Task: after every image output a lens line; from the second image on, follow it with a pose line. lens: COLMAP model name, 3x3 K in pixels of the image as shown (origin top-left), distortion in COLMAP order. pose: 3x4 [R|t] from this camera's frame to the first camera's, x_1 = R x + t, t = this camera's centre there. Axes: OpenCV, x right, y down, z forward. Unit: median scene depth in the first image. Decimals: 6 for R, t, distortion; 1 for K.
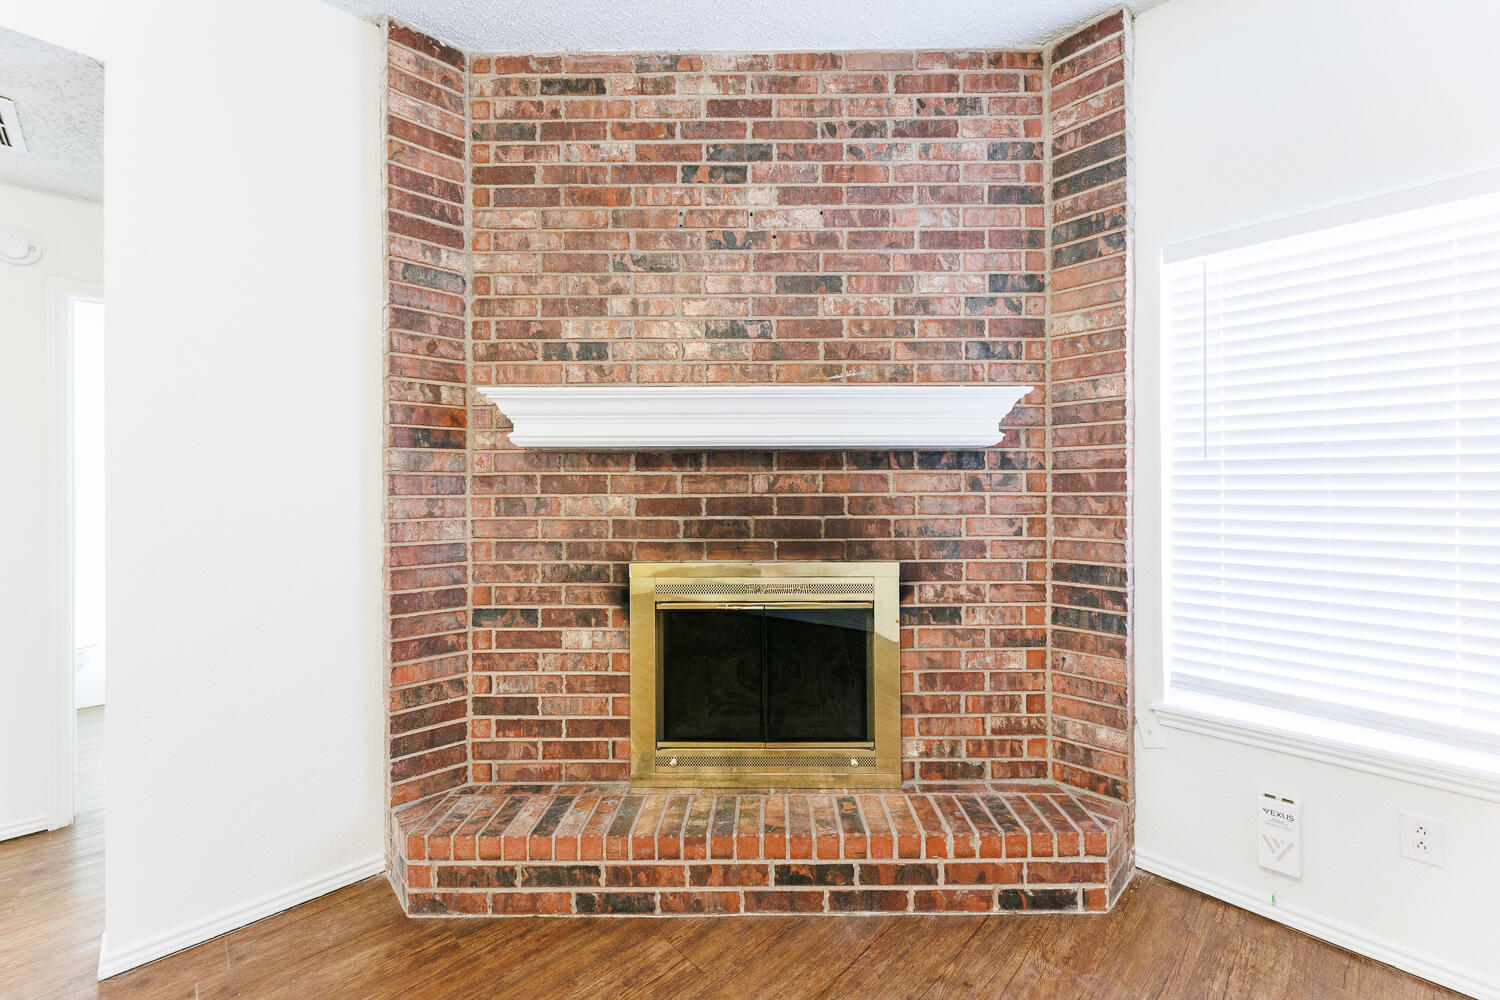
lens RADIAL K [[610.9, 0, 768.2], [0, 610.9, 487.4], [0, 0, 1]] dist [-0.003255, -0.000195]
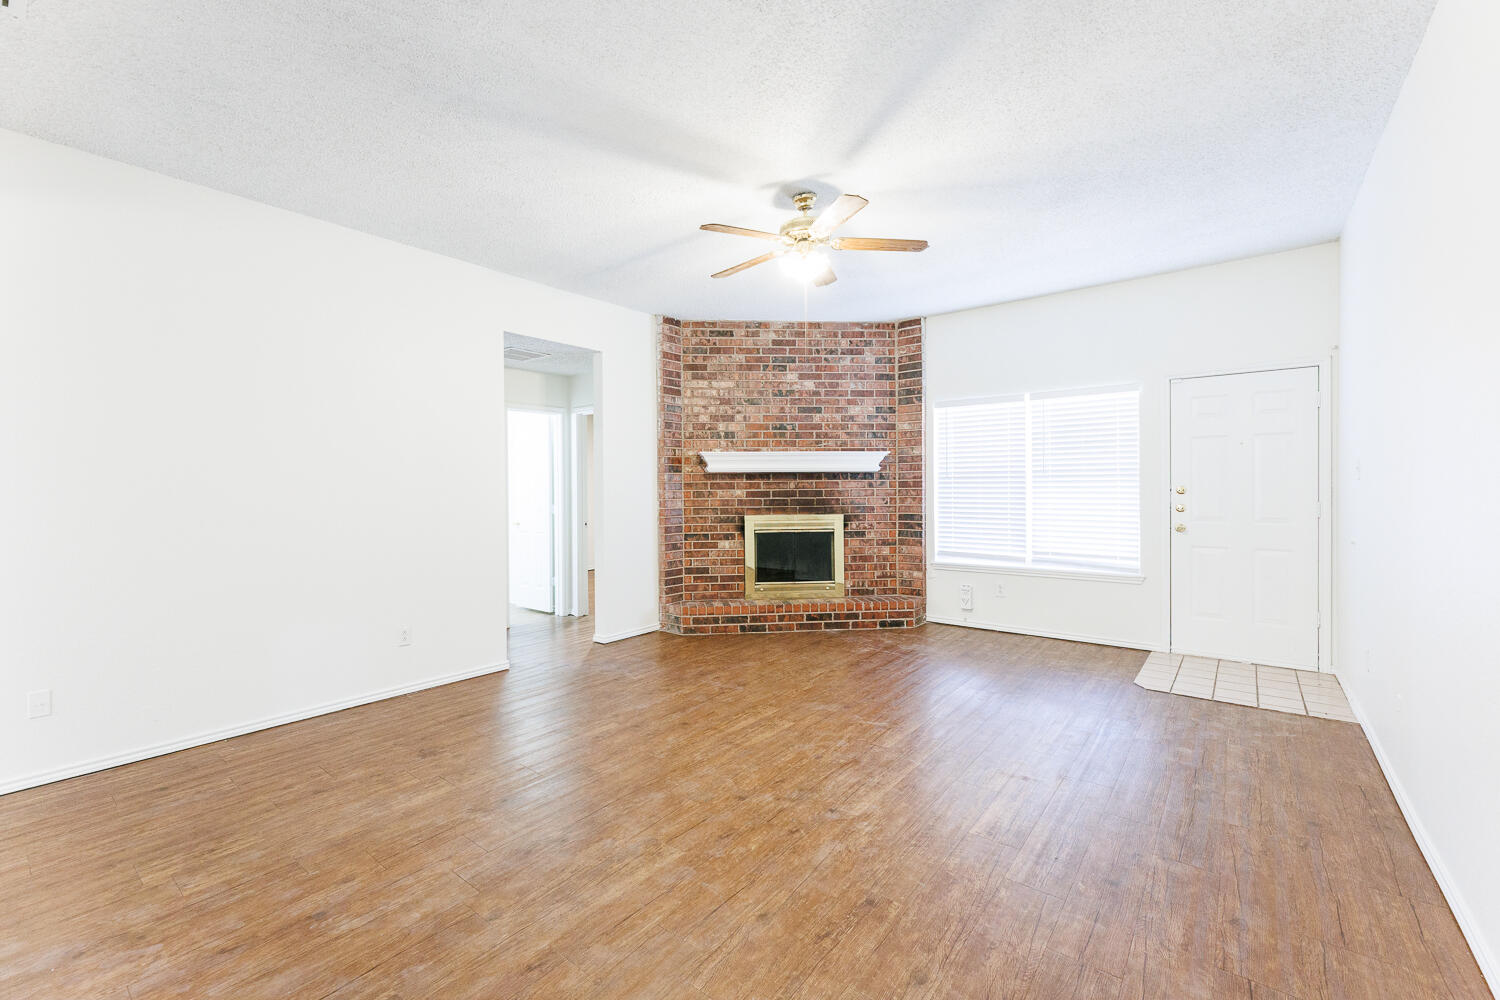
lens RADIAL K [[614.6, 0, 729.2], [0, 614.6, 499.9], [0, 0, 1]] dist [-0.002216, -0.000158]
pose [[0.993664, -0.008265, 0.112091, -0.586726], [0.005973, 0.999766, 0.020769, 0.000142], [-0.112237, -0.019968, 0.993481, -1.627920]]
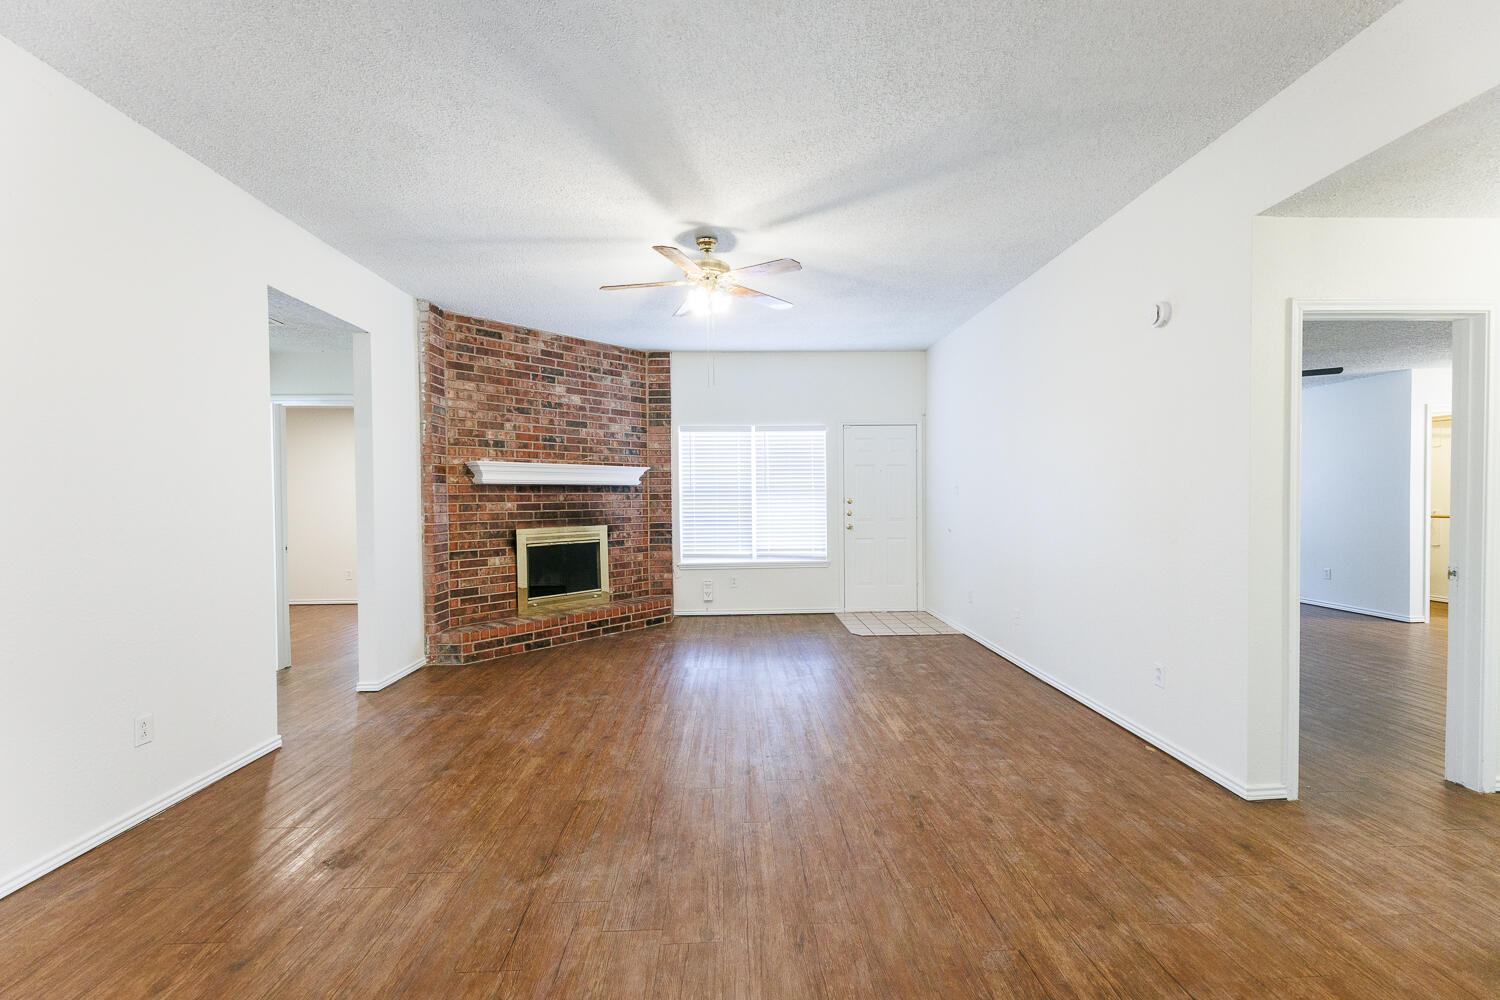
lens RADIAL K [[583.0, 0, 748.0], [0, 583.0, 513.3], [0, 0, 1]] dist [-0.001538, -0.000029]
pose [[0.680081, -0.023885, 0.732748, -1.330411], [0.007341, 0.999641, 0.025771, 0.002384], [-0.733100, -0.012148, 0.680012, -1.332136]]
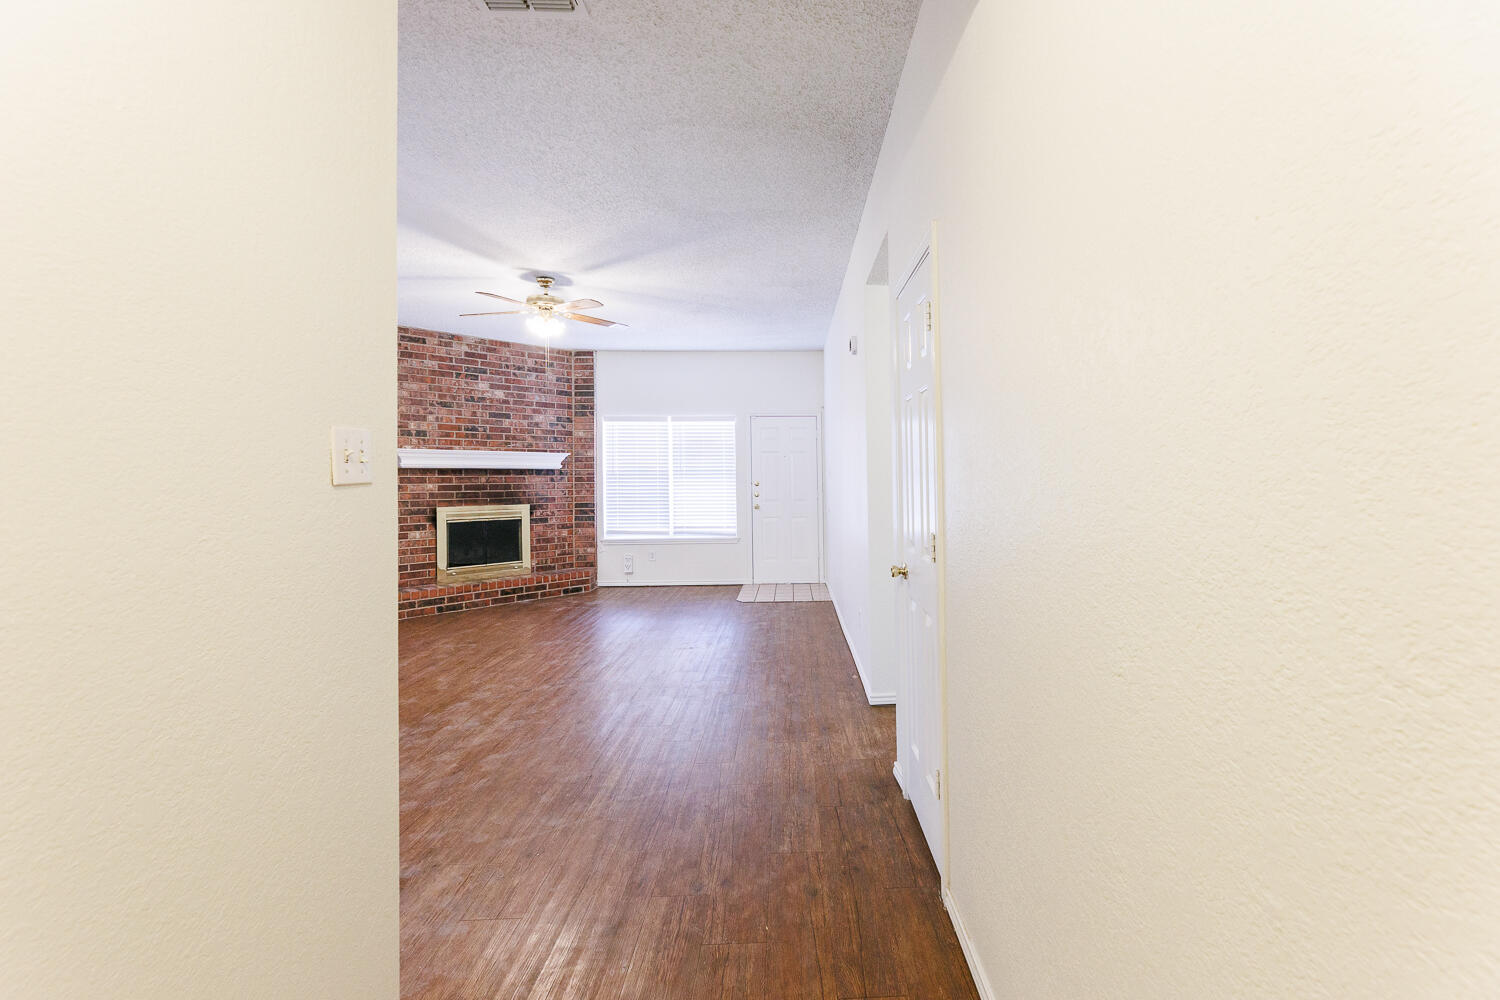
lens RADIAL K [[605.7, 0, 800.5], [0, 605.7, 476.3], [0, 0, 1]] dist [-0.001183, -0.000056]
pose [[0.675255, 0.000924, 0.737584, -1.173770], [0.003773, 0.999982, -0.004706, -0.004323], [-0.737575, 0.005960, 0.675239, -2.205809]]
